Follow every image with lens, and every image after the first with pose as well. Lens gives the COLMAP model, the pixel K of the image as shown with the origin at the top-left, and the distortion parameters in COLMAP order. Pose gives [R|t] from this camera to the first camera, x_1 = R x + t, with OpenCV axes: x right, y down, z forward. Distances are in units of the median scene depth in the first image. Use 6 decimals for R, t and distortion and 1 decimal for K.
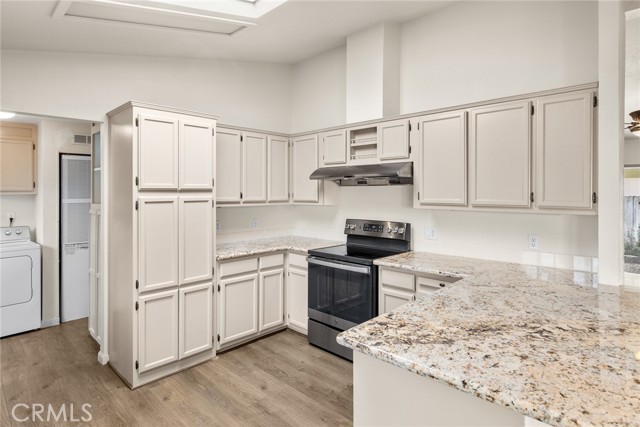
lens RADIAL K [[353.2, 0, 322.6], [0, 353.2, 190.8], [0, 0, 1]] dist [-0.000662, -0.000301]
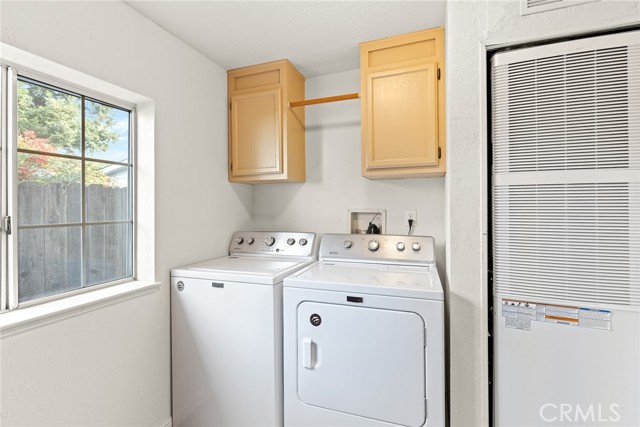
lens RADIAL K [[288.0, 0, 320.4], [0, 288.0, 210.5], [0, 0, 1]] dist [-0.001212, 0.000404]
pose [[0.389741, 0.003952, -0.920916, -0.723052], [0.011124, 0.999898, 0.008999, 0.079688], [0.920857, -0.013751, 0.389657, 0.971928]]
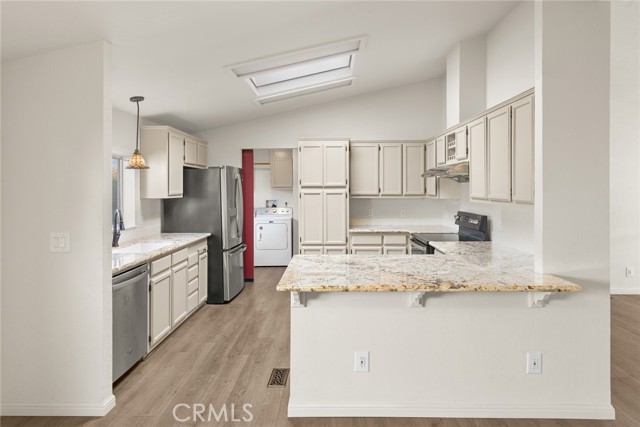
lens RADIAL K [[392.1, 0, 319.8], [0, 392.1, 188.6], [0, 0, 1]] dist [-0.001797, -0.000451]
pose [[0.675393, 0.001837, -0.737455, 0.916567], [0.005623, 0.999955, 0.007641, -0.007658], [0.737436, -0.009307, 0.675353, -0.246430]]
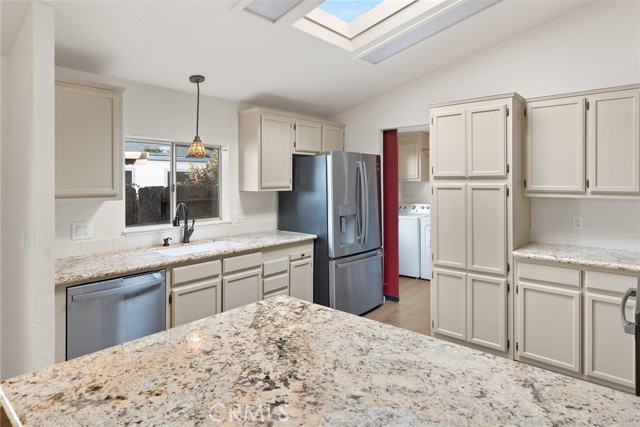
lens RADIAL K [[371.3, 0, 321.2], [0, 371.3, 180.5], [0, 0, 1]] dist [0.005041, 0.000516]
pose [[0.050928, 0.001783, -0.998701, 0.643963], [0.007347, 0.999971, 0.002160, 0.001500], [0.998675, -0.007448, 0.050914, 0.509181]]
